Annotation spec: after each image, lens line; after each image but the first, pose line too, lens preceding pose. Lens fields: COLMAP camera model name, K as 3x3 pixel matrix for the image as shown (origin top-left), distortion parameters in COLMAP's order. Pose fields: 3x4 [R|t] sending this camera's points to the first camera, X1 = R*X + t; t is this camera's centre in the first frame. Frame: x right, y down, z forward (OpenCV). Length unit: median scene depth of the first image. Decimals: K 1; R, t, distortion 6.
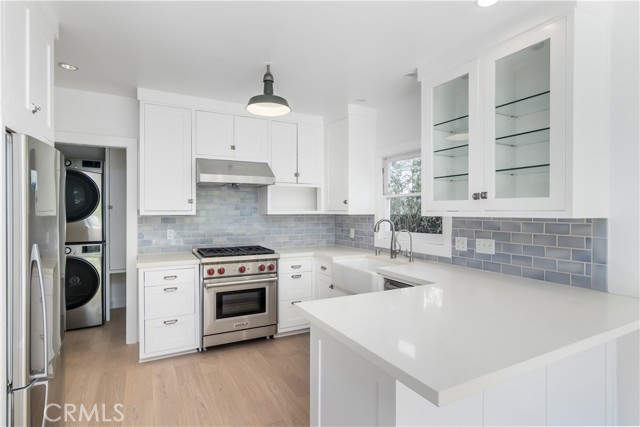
lens RADIAL K [[338.7, 0, 331.4], [0, 338.7, 215.1], [0, 0, 1]] dist [0.002722, 0.001081]
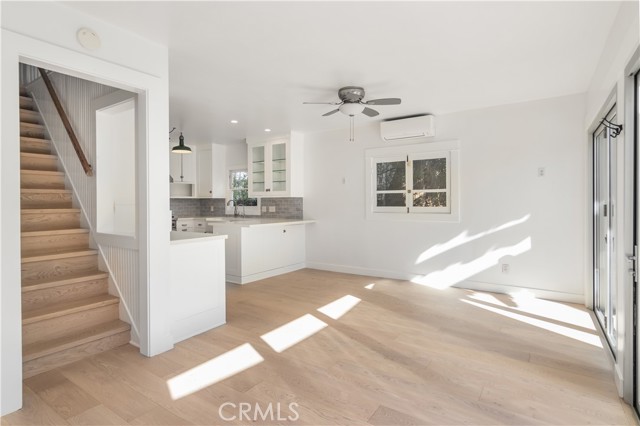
lens RADIAL K [[338.7, 0, 316.7], [0, 338.7, 204.5], [0, 0, 1]] dist [0.002722, 0.001081]
pose [[0.901901, -0.006620, 0.431891, -0.278240], [0.009348, 0.999948, -0.004193, 0.053235], [-0.431841, 0.007819, 0.901916, -1.147773]]
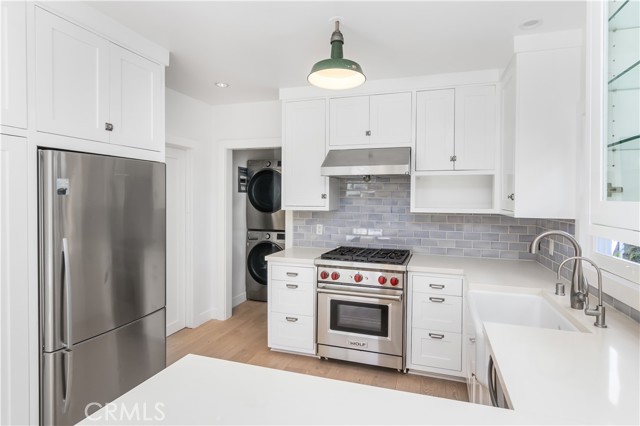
lens RADIAL K [[338.7, 0, 332.2], [0, 338.7, 202.2], [0, 0, 1]] dist [0.002722, 0.001081]
pose [[0.688890, 0.012827, -0.724753, 0.288837], [-0.018269, 0.999833, 0.000331, -0.025378], [0.724636, 0.013013, 0.689009, 0.367493]]
